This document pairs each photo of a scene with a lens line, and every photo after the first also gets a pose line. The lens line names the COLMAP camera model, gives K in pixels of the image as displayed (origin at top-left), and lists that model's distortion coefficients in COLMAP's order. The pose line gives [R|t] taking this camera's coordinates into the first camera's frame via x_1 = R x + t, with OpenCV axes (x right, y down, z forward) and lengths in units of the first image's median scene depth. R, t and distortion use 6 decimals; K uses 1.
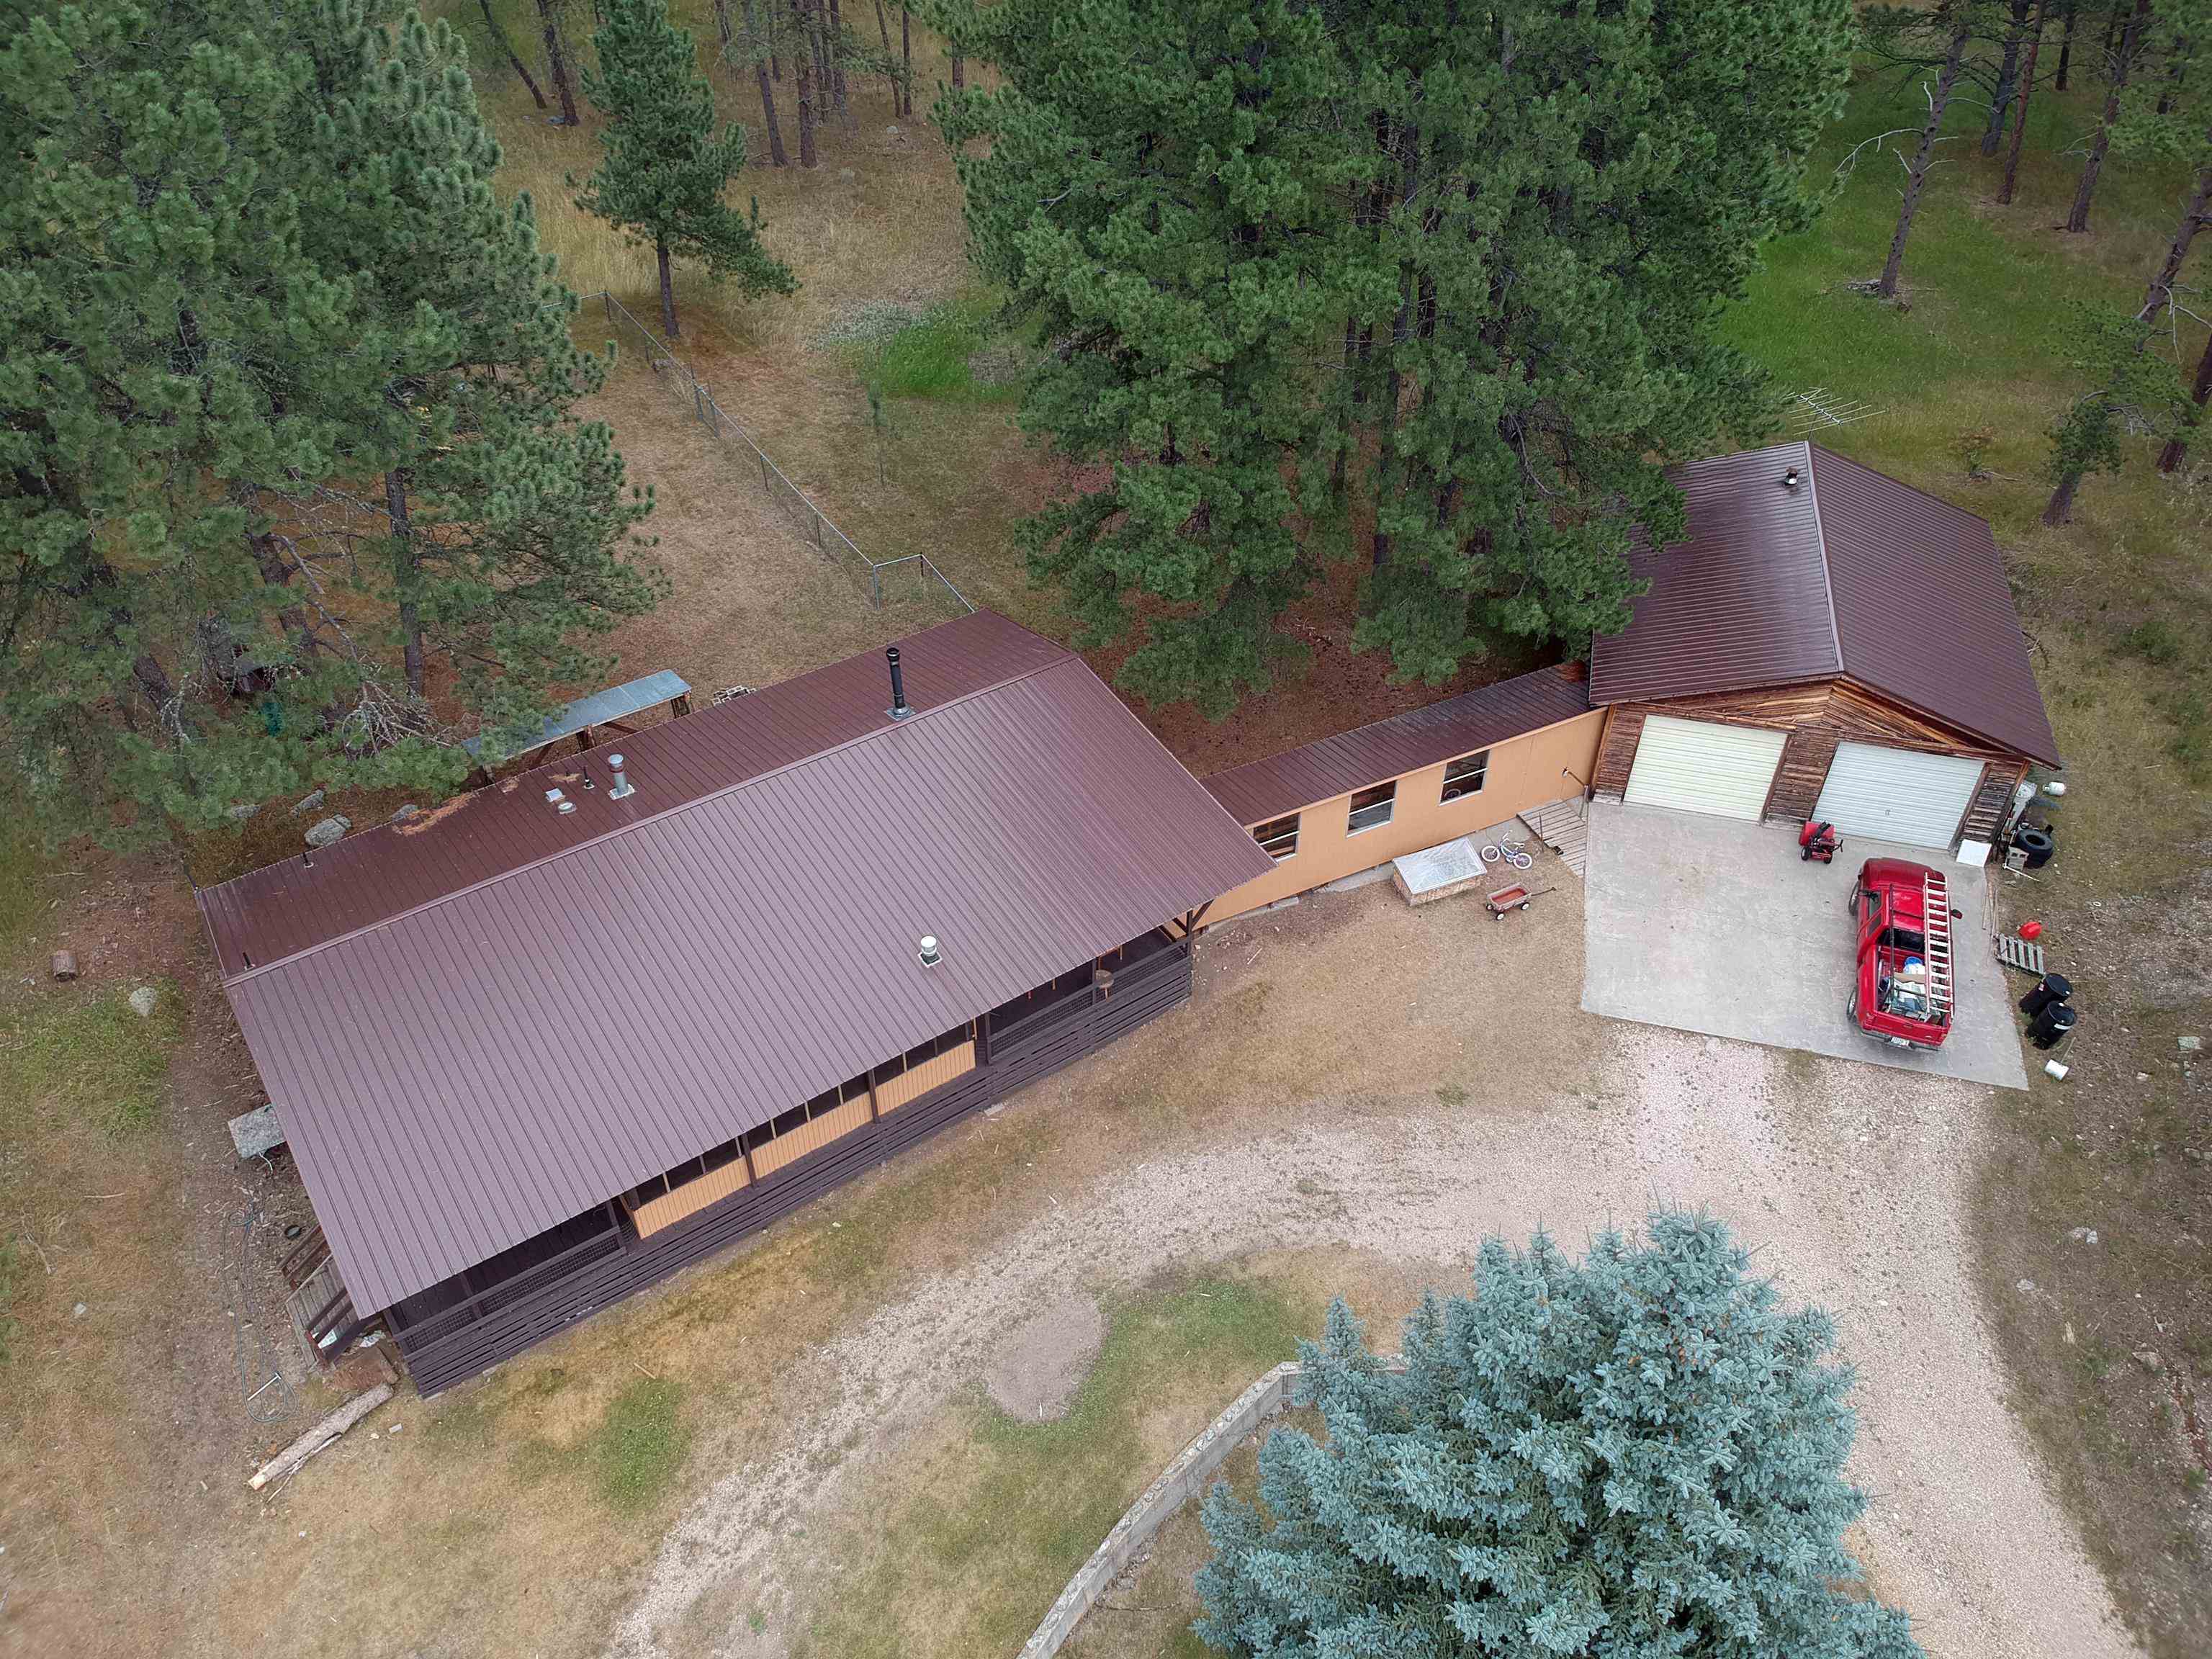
lens RADIAL K [[1629.7, 0, 1089.2], [0, 1629.7, 836.5], [0, 0, 1]] dist [0.075048, -0.158380]
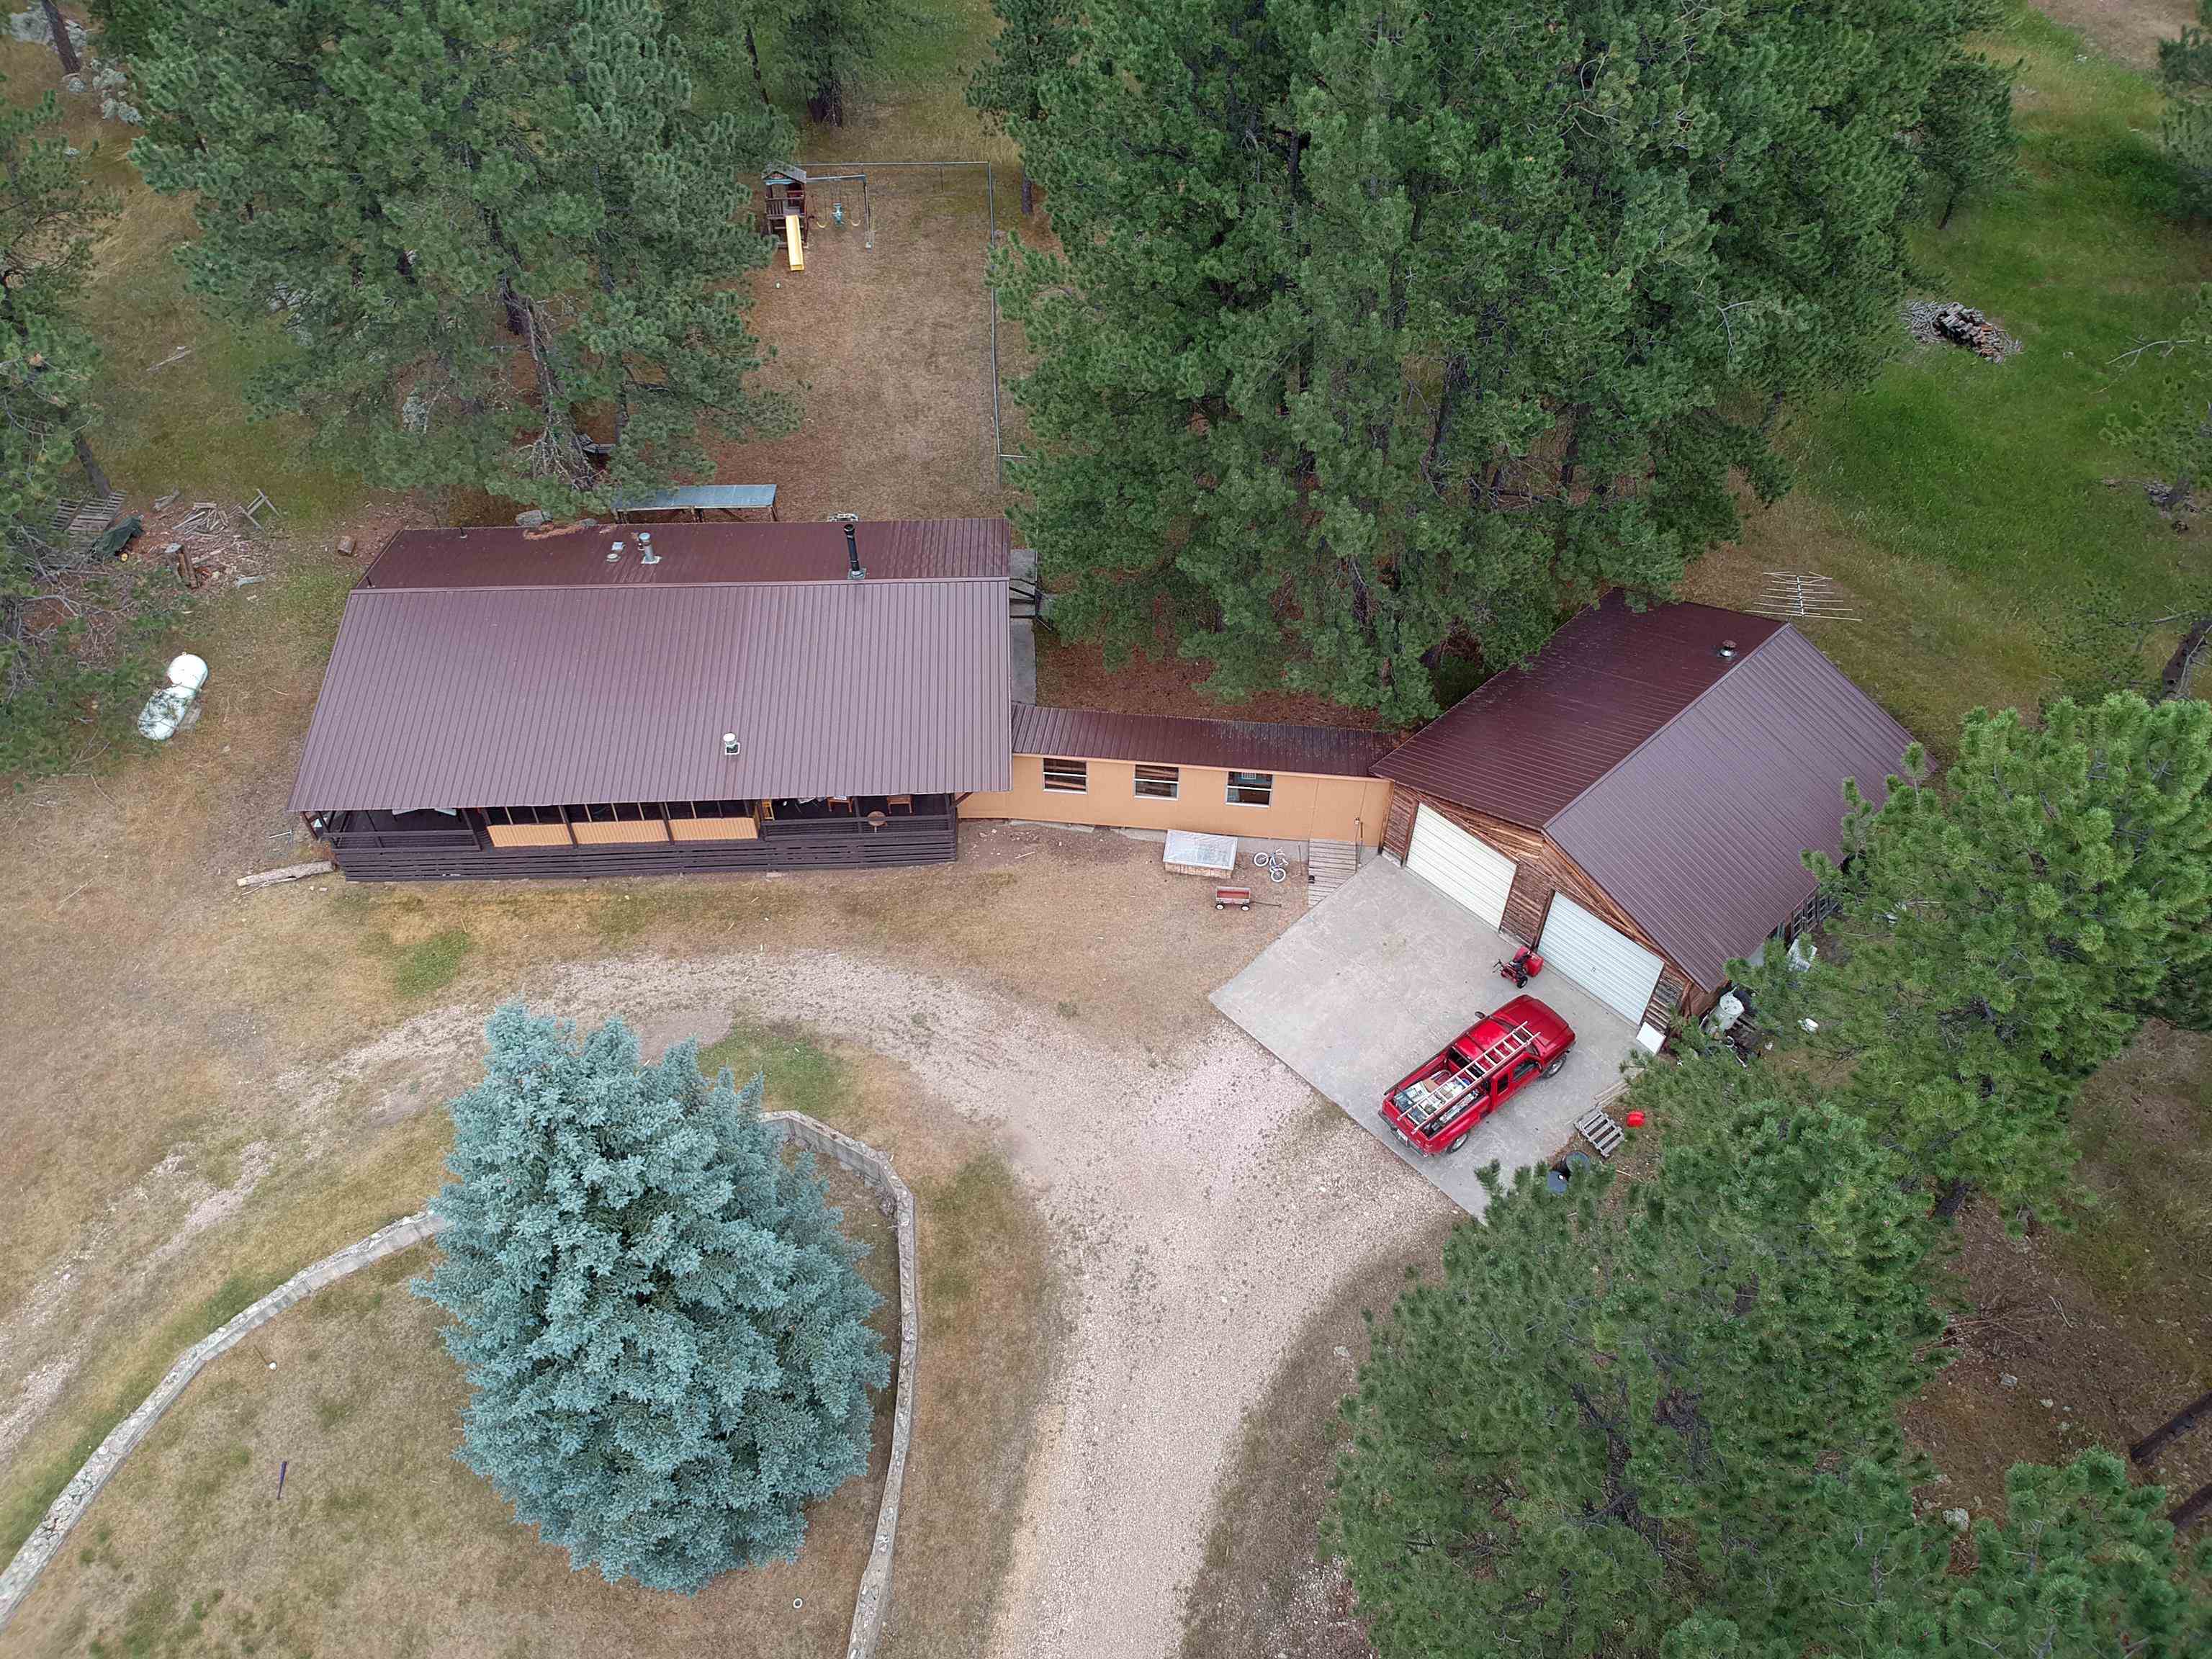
lens RADIAL K [[1629.7, 0, 1089.2], [0, 1629.7, 836.5], [0, 0, 1]] dist [0.075048, -0.158380]
pose [[0.847105, 0.393921, -0.356707, 0.624297], [-0.351201, 0.918728, 0.180544, -0.195167], [0.398837, -0.027664, 0.916605, -0.136961]]
